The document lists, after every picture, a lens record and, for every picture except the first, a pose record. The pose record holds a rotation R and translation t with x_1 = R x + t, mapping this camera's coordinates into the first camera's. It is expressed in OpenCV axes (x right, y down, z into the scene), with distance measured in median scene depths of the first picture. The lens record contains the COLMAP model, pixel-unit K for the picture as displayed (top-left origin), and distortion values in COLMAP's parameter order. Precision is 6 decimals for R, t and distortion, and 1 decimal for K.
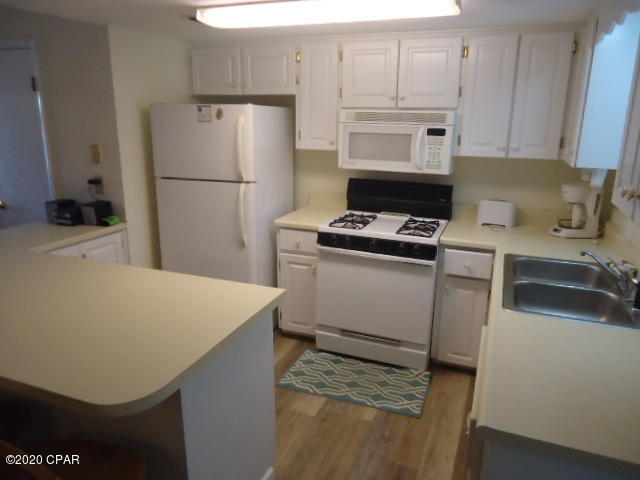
lens RADIAL K [[467.7, 0, 319.7], [0, 467.7, 238.2], [0, 0, 1]] dist [-0.011923, 0.013194]
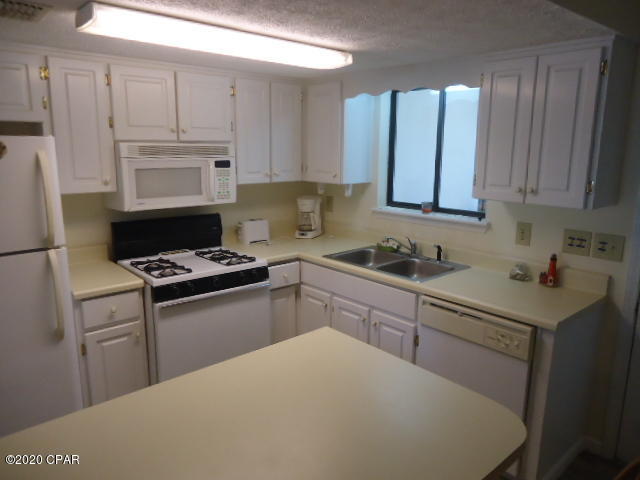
lens RADIAL K [[467.7, 0, 320.2], [0, 467.7, 241.6], [0, 0, 1]] dist [-0.011923, 0.013194]
pose [[0.449780, -0.187106, 0.873321, -0.586182], [0.229840, 0.969127, 0.089259, -0.099169], [-0.863060, 0.160577, 0.478898, 0.330376]]
